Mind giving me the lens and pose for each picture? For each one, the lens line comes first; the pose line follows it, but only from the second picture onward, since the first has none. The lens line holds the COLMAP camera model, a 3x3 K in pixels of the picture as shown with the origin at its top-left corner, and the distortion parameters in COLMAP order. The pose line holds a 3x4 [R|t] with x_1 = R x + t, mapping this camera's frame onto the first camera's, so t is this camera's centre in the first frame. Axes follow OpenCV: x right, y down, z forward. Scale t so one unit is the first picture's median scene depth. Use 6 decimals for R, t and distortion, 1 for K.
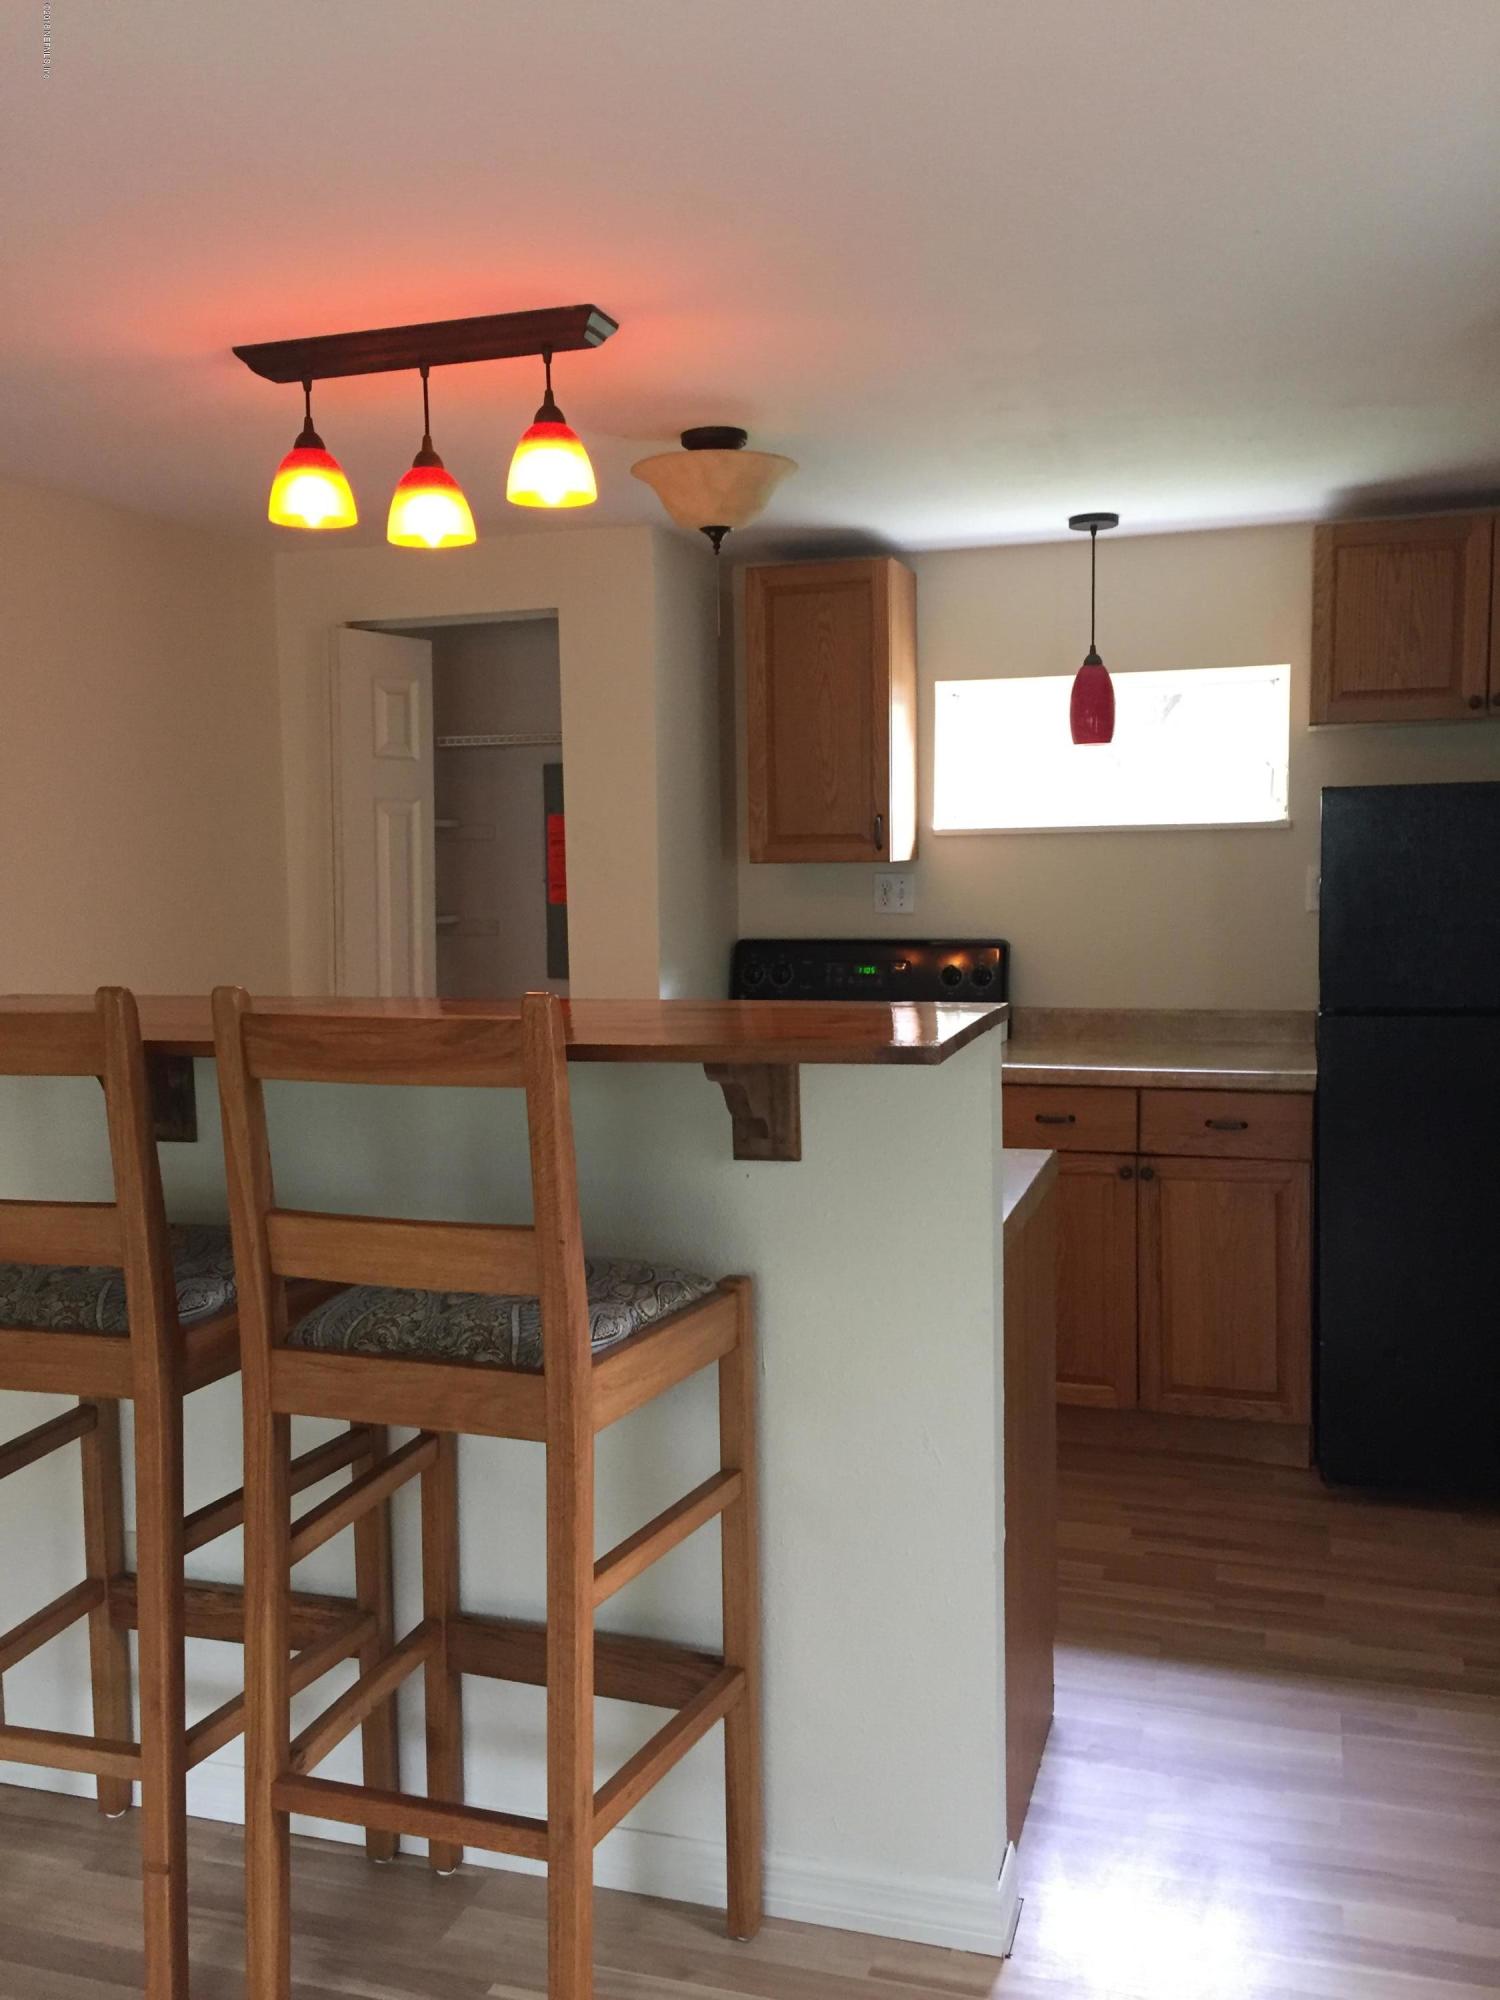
lens RADIAL K [[1775.0, 0, 750.0], [0, 1775.0, 1000.0], [0, 0, 1]] dist [0.089672, -0.139015]
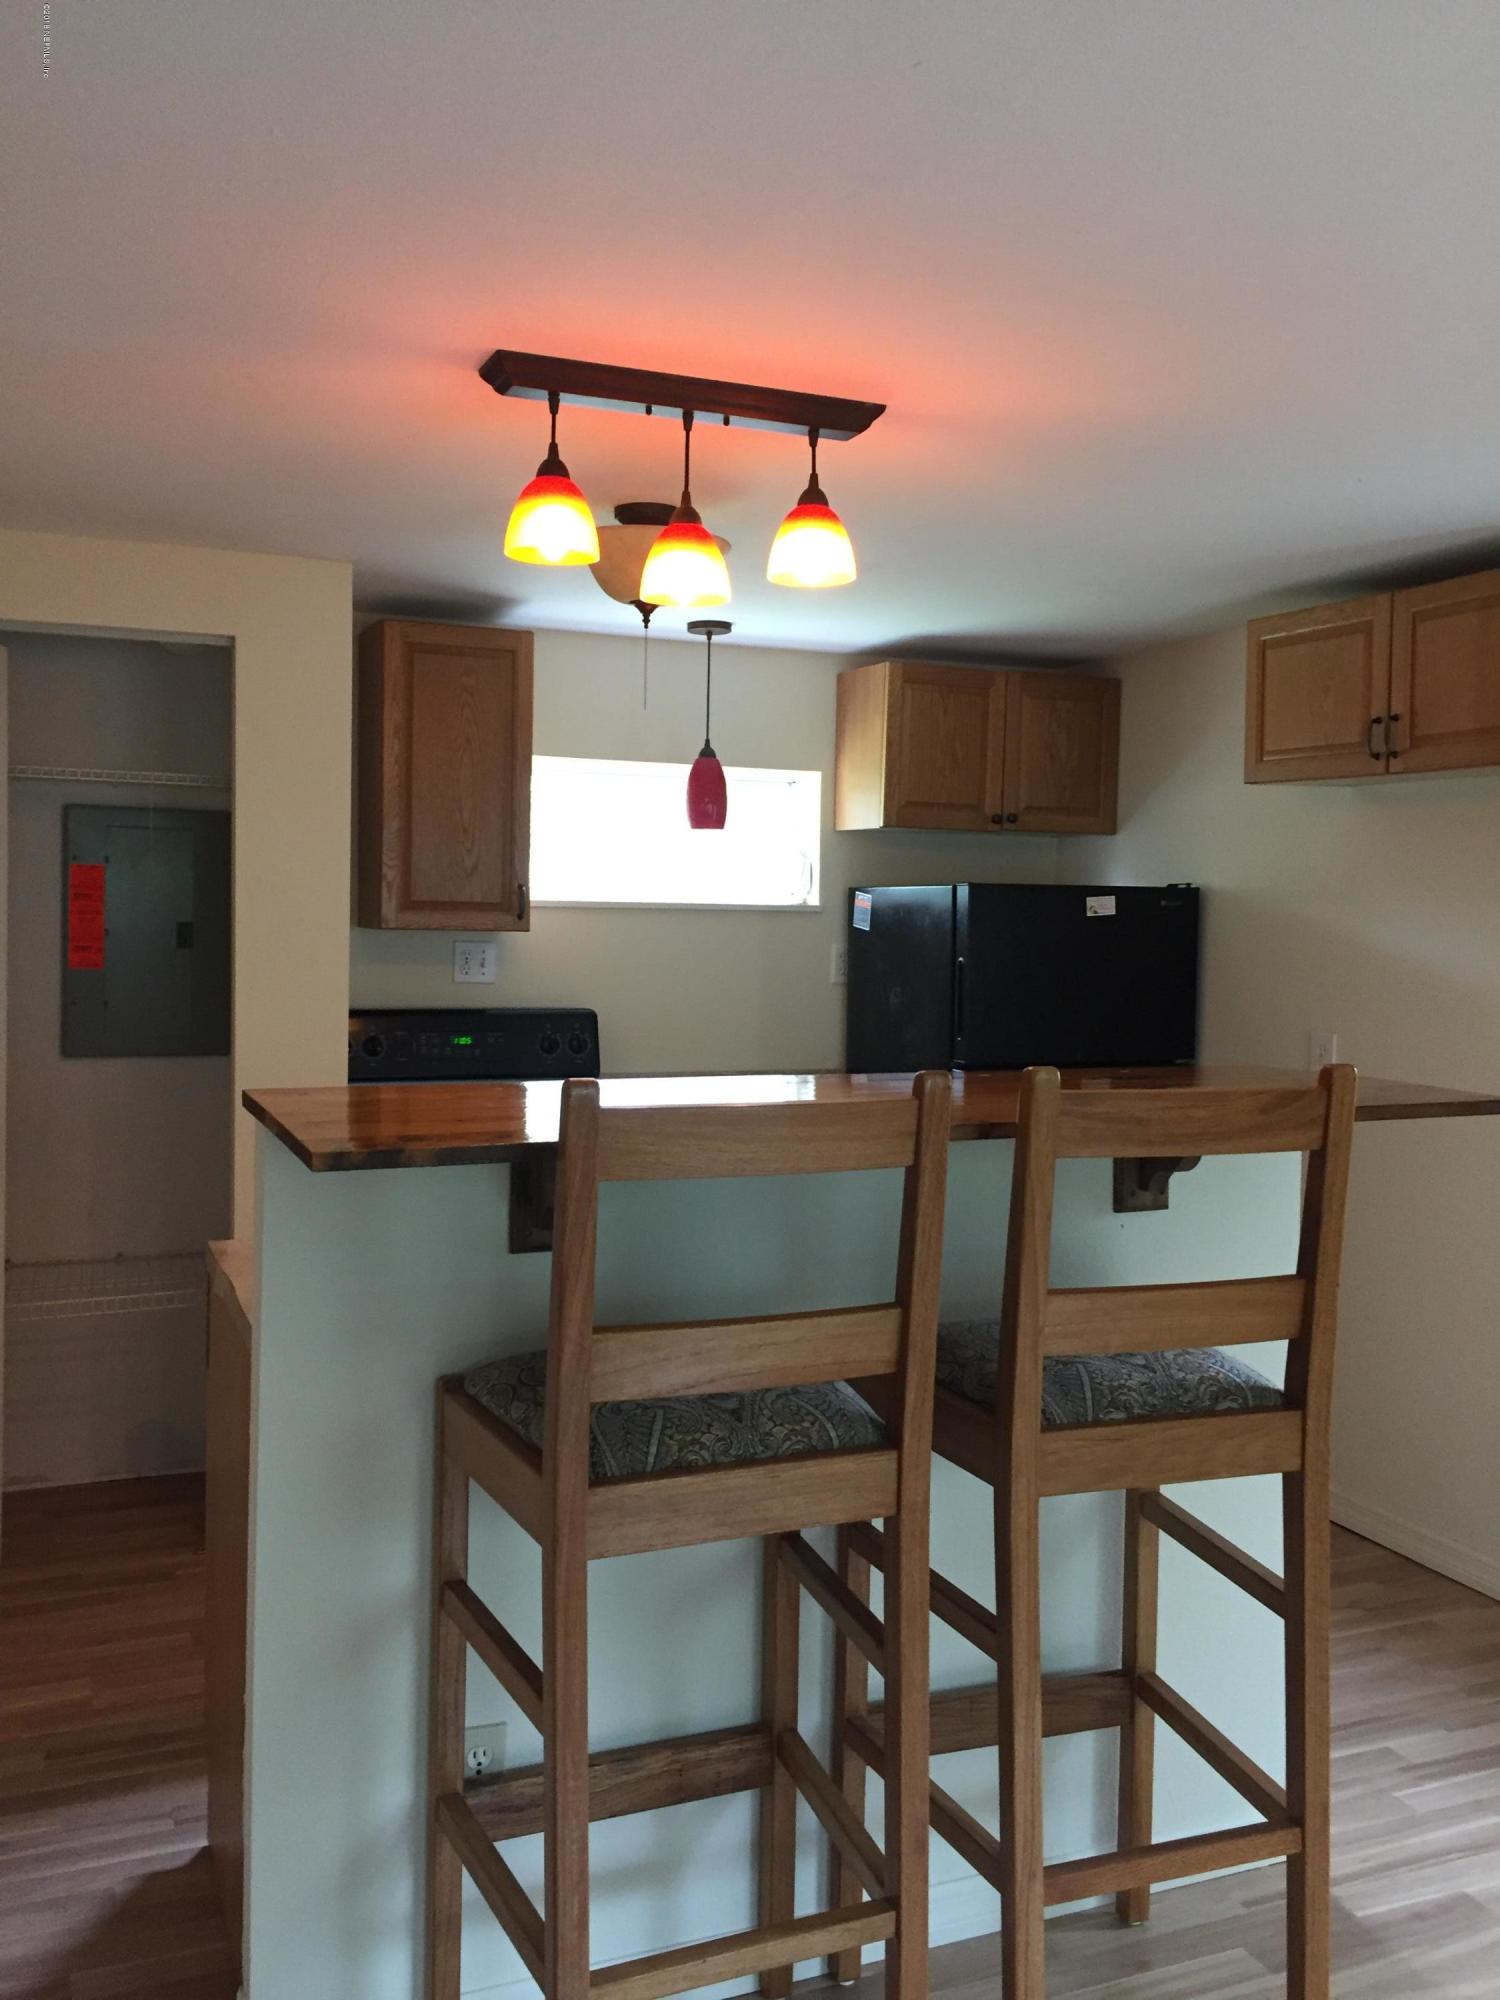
lens RADIAL K [[1775.0, 0, 750.0], [0, 1775.0, 1000.0], [0, 0, 1]] dist [0.089672, -0.139015]
pose [[0.747011, -0.001864, 0.664809, -0.514986], [0.025079, 0.999363, -0.025378, -0.011257], [-0.664338, 0.035630, 0.746582, 0.178609]]
